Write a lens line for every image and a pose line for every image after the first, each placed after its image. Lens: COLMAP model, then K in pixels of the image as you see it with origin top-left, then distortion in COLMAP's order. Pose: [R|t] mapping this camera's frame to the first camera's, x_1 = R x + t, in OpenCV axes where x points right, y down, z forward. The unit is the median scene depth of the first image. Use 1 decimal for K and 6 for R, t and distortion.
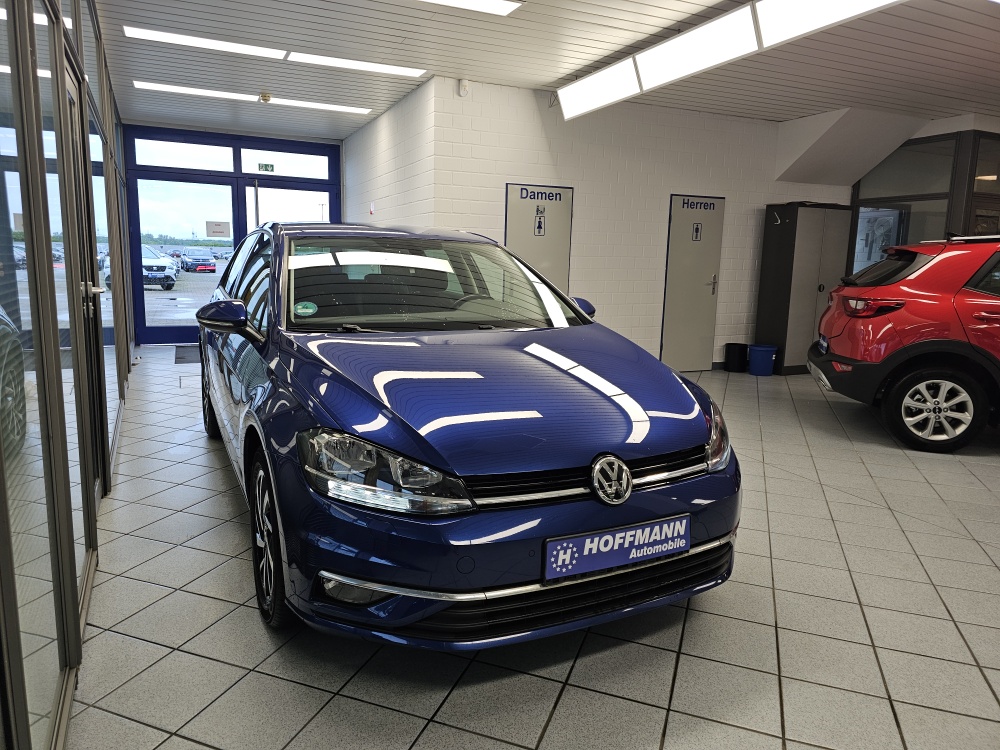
lens RADIAL K [[665.5, 0, 503.5], [0, 665.5, 361.8], [0, 0, 1]] dist [0.087750, -0.112074]
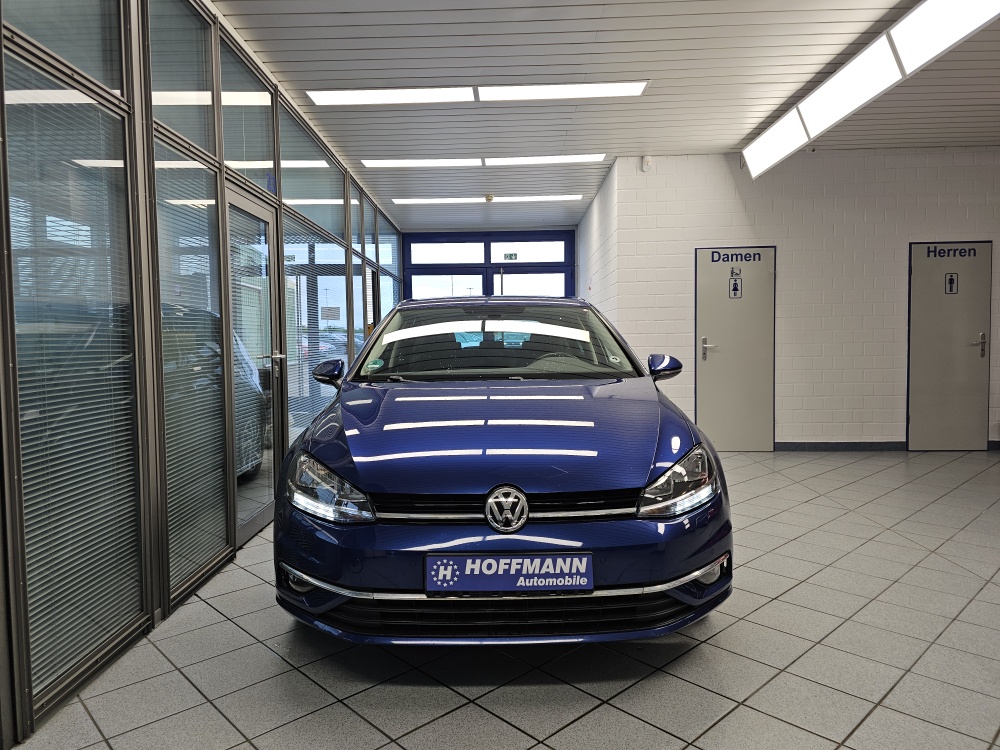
lens RADIAL K [[676.8, 0, 504.1], [0, 676.8, 365.4], [0, 0, 1]] dist [0.059546, -0.075695]
pose [[0.894815, -0.018172, -0.446067, 0.301441], [-0.031961, 0.994000, -0.104608, 0.028338], [0.445291, 0.107862, 0.888865, 0.002067]]
